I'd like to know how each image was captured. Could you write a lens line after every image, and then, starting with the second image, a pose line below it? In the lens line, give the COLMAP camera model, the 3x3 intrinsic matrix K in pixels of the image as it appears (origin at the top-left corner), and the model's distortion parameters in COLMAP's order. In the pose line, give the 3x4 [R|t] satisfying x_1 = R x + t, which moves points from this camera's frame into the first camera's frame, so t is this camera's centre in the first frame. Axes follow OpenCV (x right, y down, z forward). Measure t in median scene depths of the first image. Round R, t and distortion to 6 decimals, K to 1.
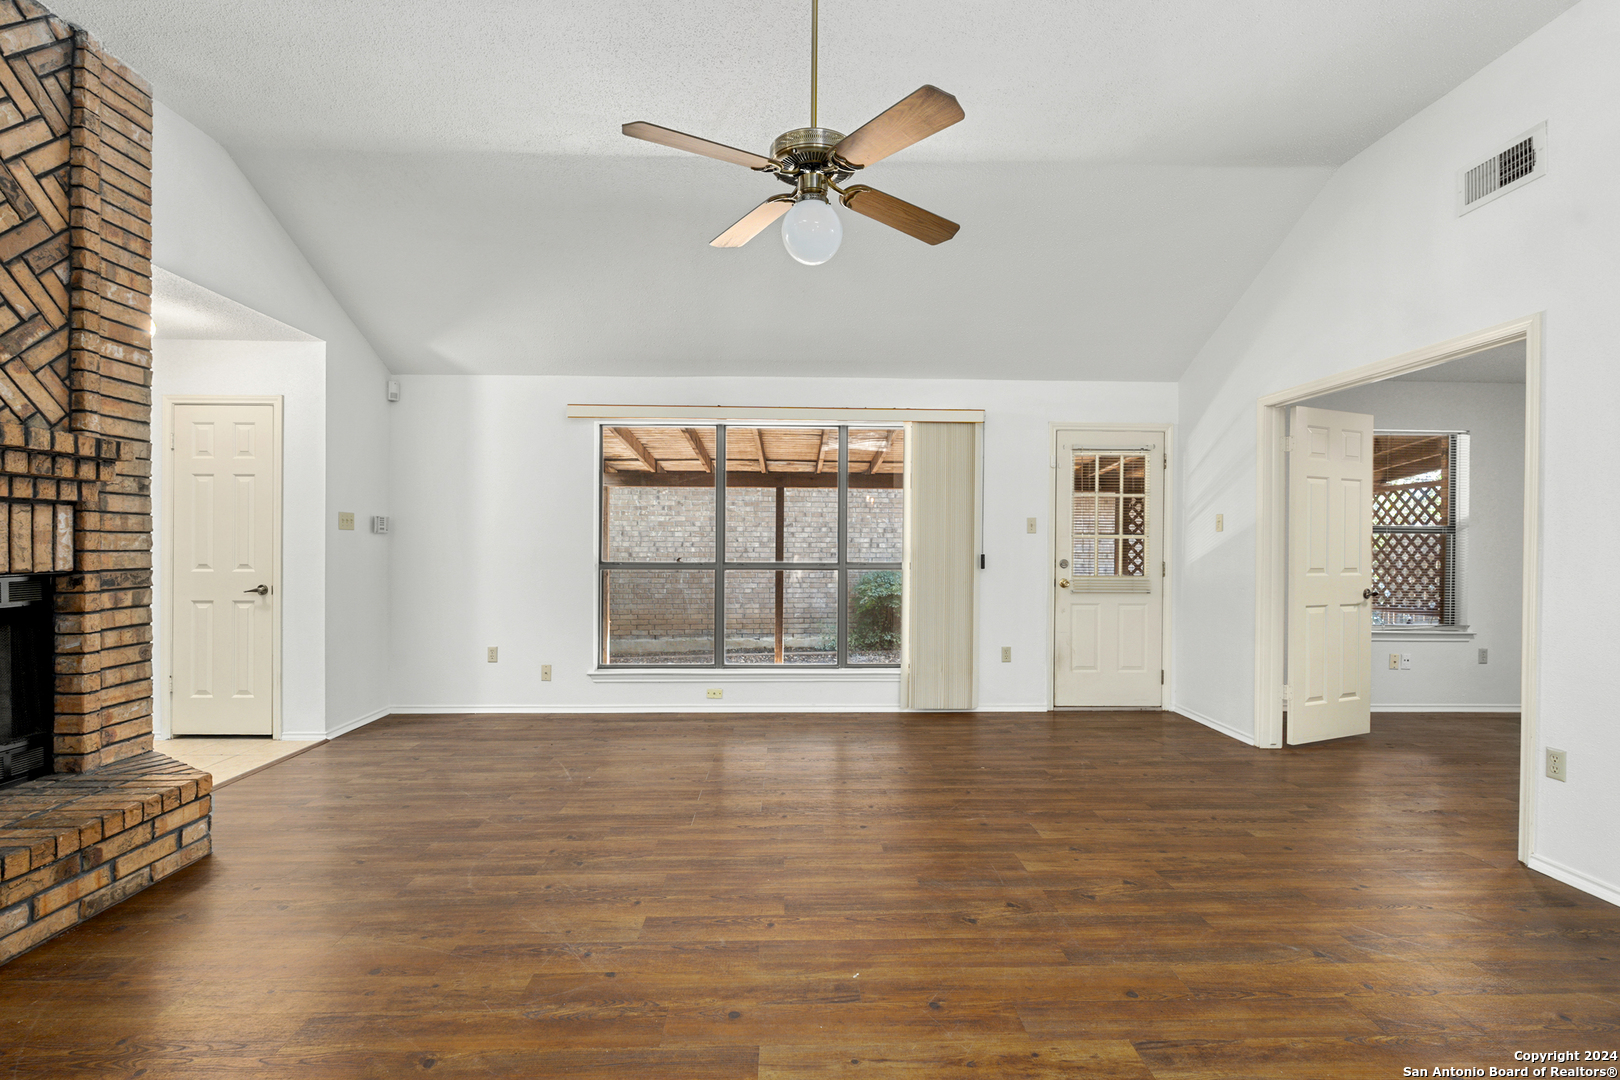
lens RADIAL K [[719.9, 0, 811.9], [0, 719.9, 548.0], [0, 0, 1]] dist [-0.002922, -0.001368]
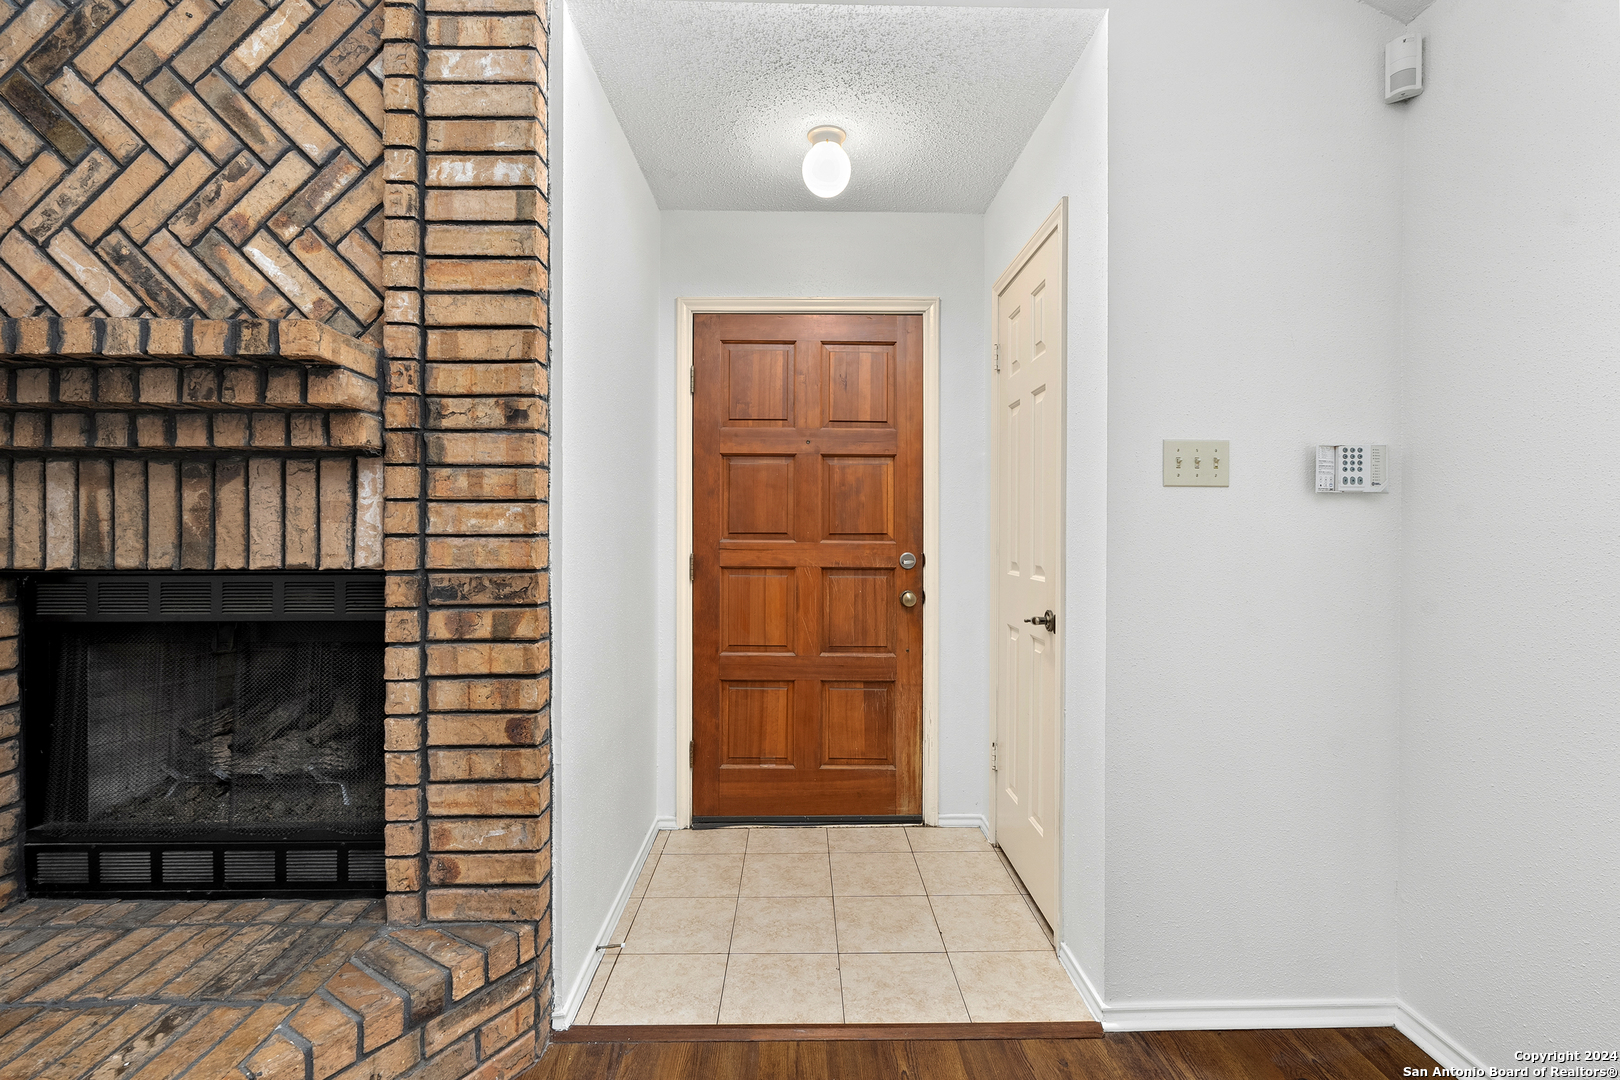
lens RADIAL K [[719.9, 0, 808.0], [0, 719.9, 530.8], [0, 0, 1]] dist [-0.002922, -0.001368]
pose [[-0.010268, -0.003422, -0.999941, -0.423878], [-0.005960, 0.999977, -0.003361, 0.000614], [0.999930, 0.005925, -0.010288, 1.269312]]
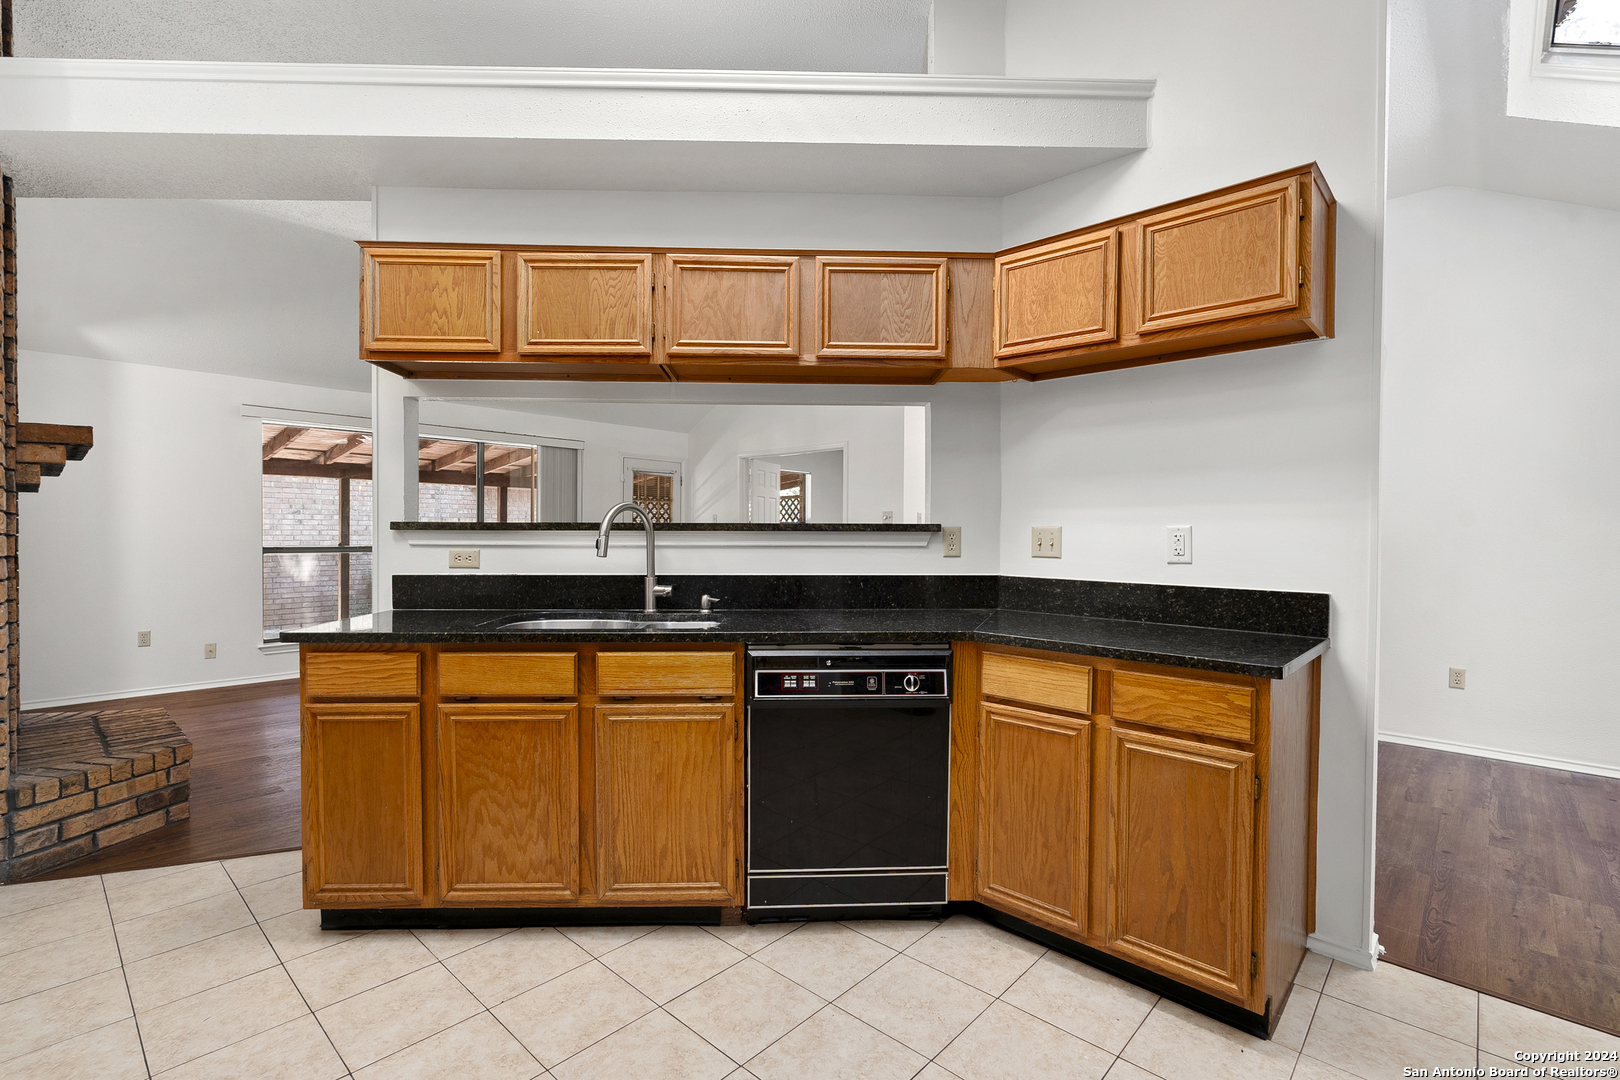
lens RADIAL K [[736.8, 0, 808.5], [0, 736.8, 565.8], [0, 0, 1]] dist [0.026408, -0.000176]
pose [[0.707927, -0.034609, 0.705437, -0.902670], [0.007498, 0.999111, 0.041492, 0.011547], [-0.706246, -0.024084, 0.707557, -0.728157]]
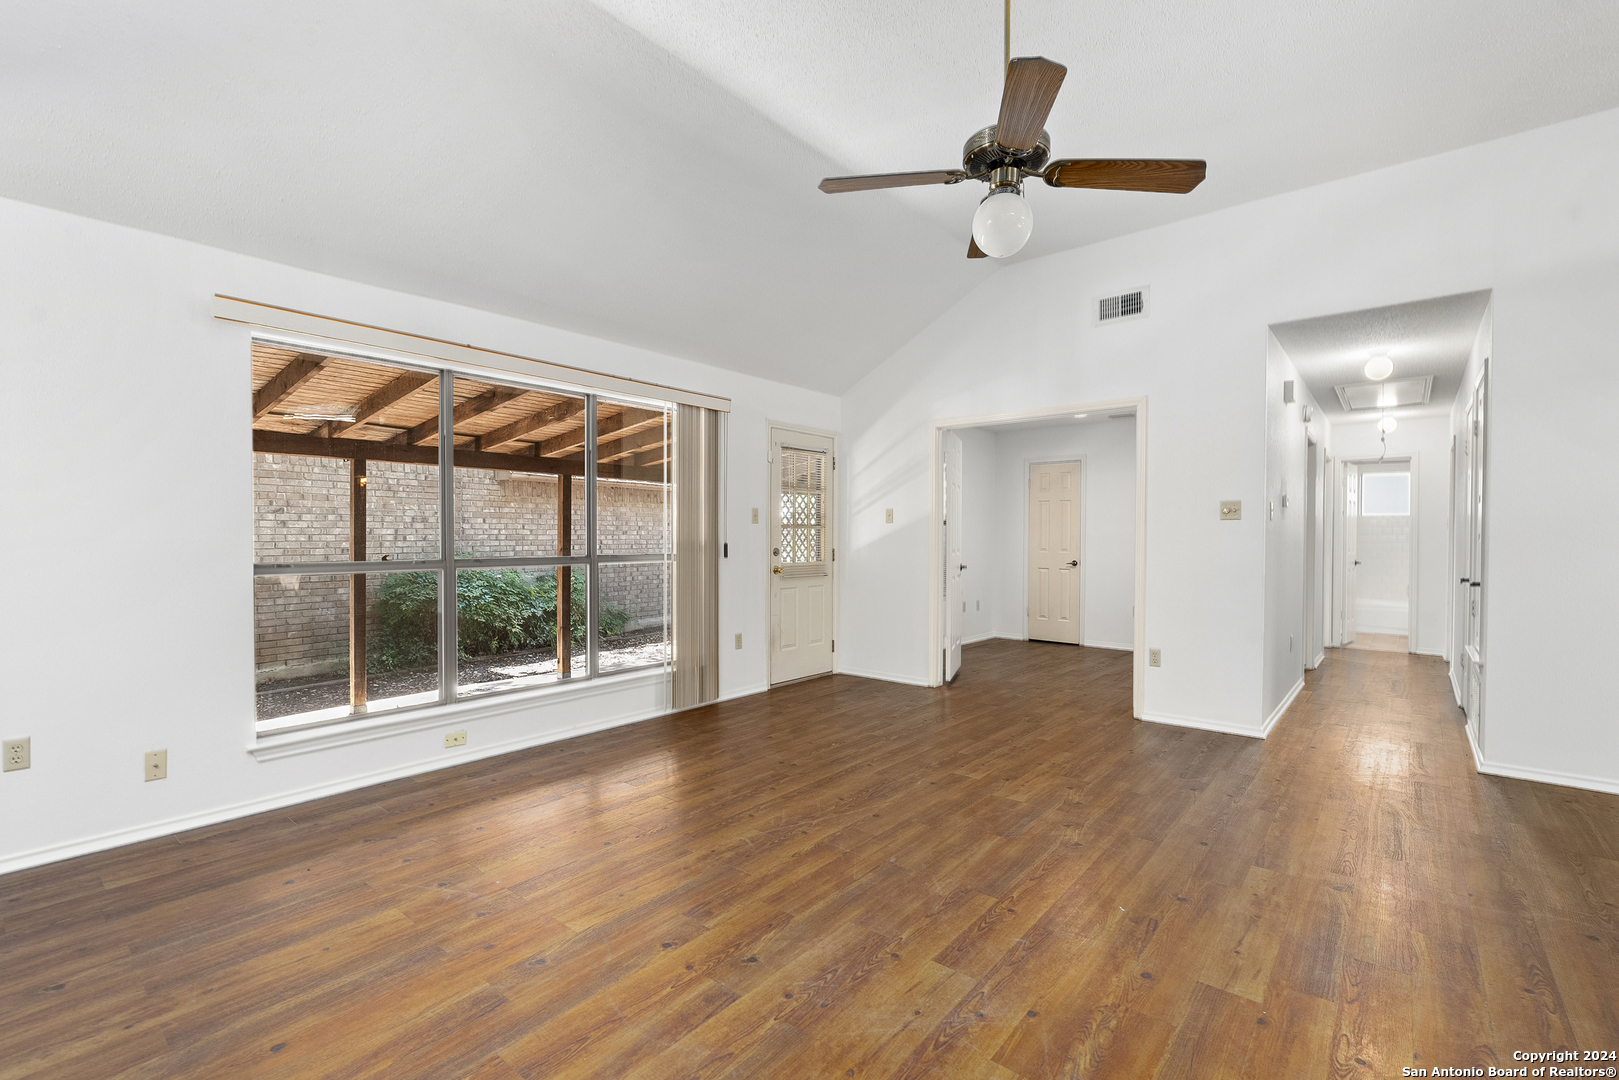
lens RADIAL K [[719.5, 0, 806.7], [0, 719.5, 571.5], [0, 0, 1]] dist [-0.002922, -0.001368]
pose [[0.667173, -0.043907, 0.743608, -0.765844], [0.008974, 0.998663, 0.050915, -0.010216], [-0.744849, -0.027296, 0.666674, 0.423673]]
